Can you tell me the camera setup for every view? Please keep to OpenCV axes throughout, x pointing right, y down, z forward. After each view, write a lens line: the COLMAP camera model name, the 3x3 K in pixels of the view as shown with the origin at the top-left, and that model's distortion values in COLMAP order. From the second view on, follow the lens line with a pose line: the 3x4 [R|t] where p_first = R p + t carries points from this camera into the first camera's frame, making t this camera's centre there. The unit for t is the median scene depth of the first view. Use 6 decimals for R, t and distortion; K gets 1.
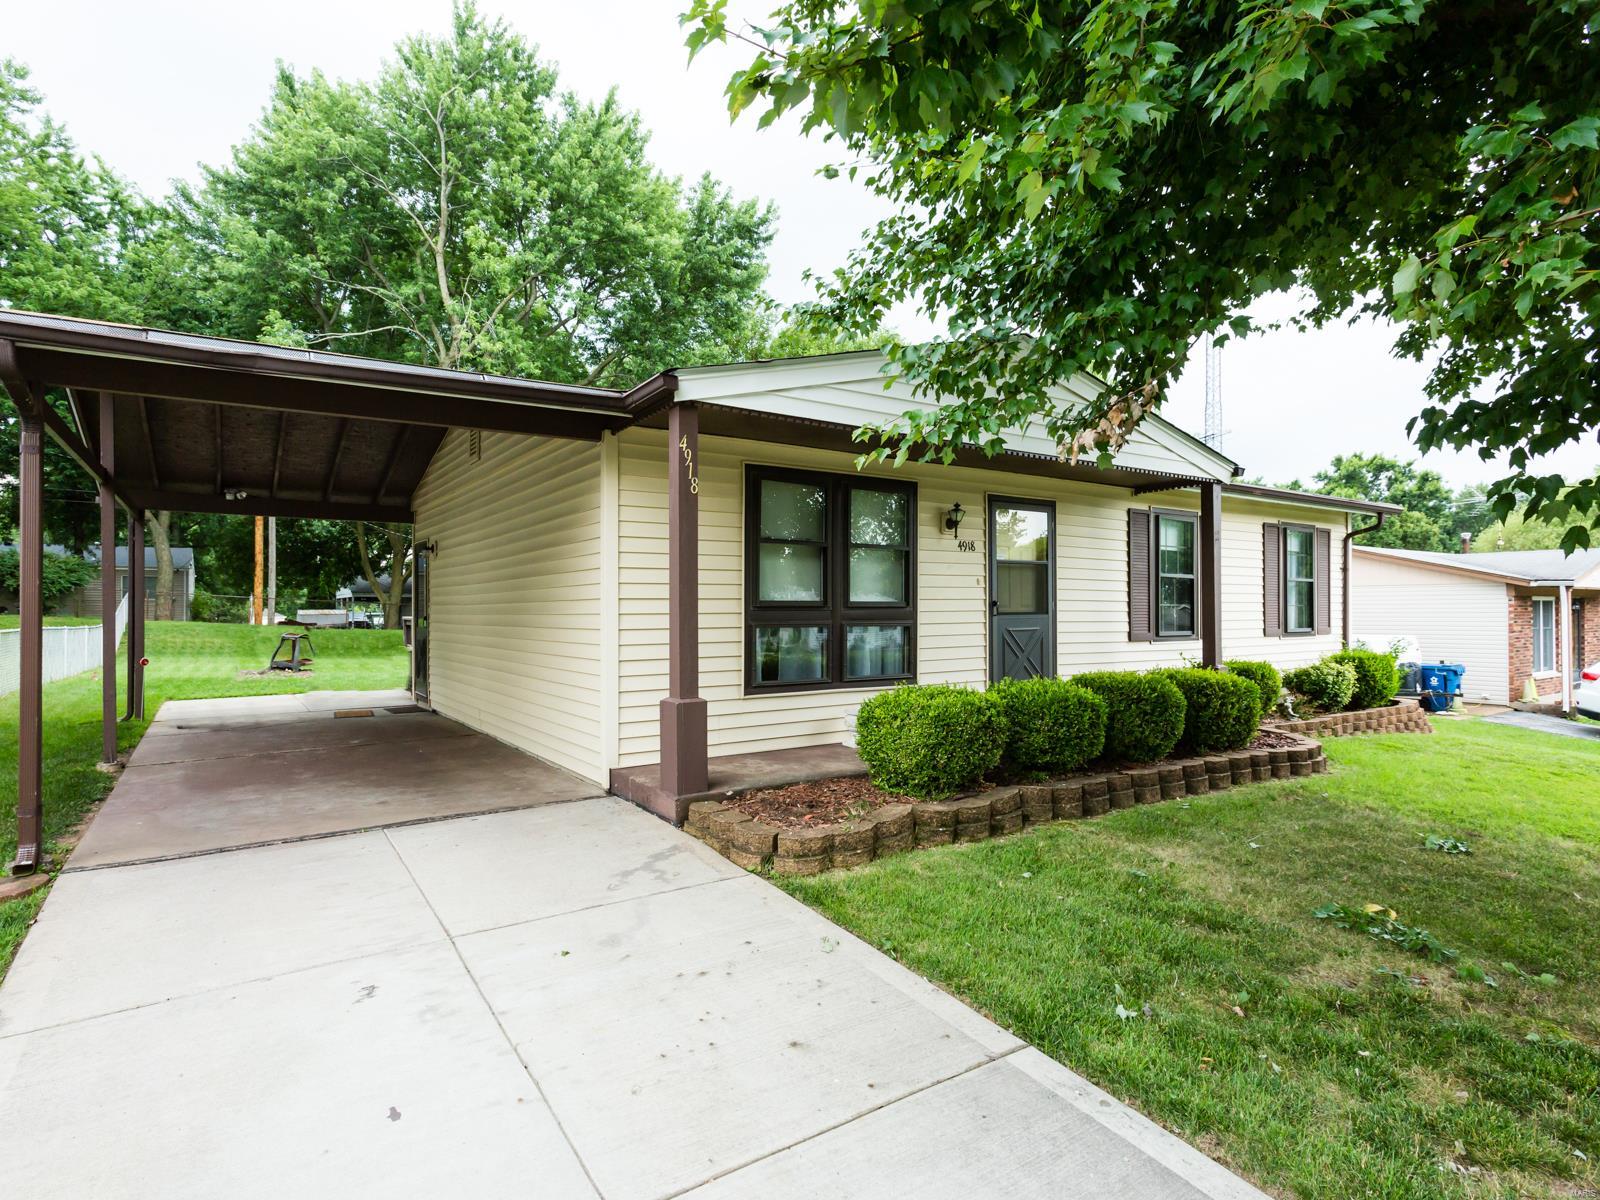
lens RADIAL K [[857.0, 0, 804.1], [0, 857.0, 606.1], [0, 0, 1]] dist [-0.005722, -0.000490]
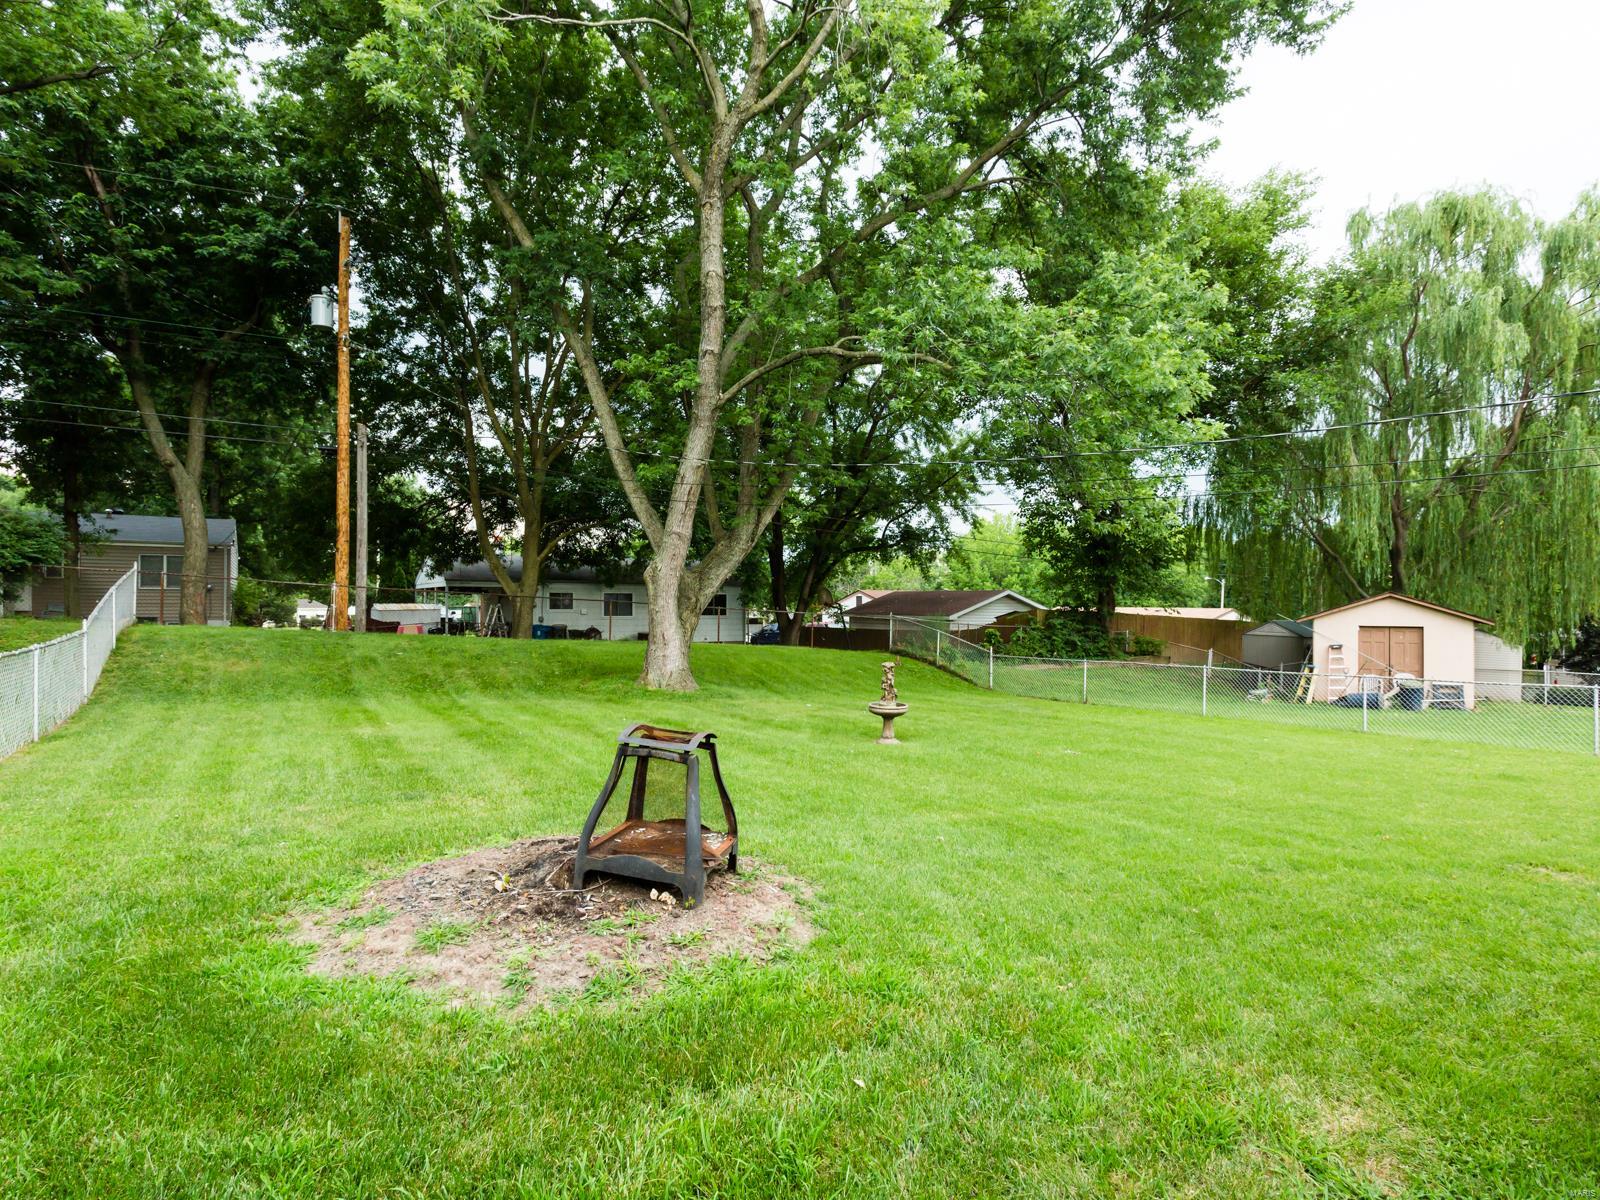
lens RADIAL K [[857.0, 0, 794.8], [0, 857.0, 601.7], [0, 0, 1]] dist [-0.005722, -0.000490]
pose [[0.999145, 0.007047, -0.040740, -0.201652], [-0.006942, 0.999972, 0.002727, -0.001844], [0.040759, -0.002441, 0.999166, 0.280343]]
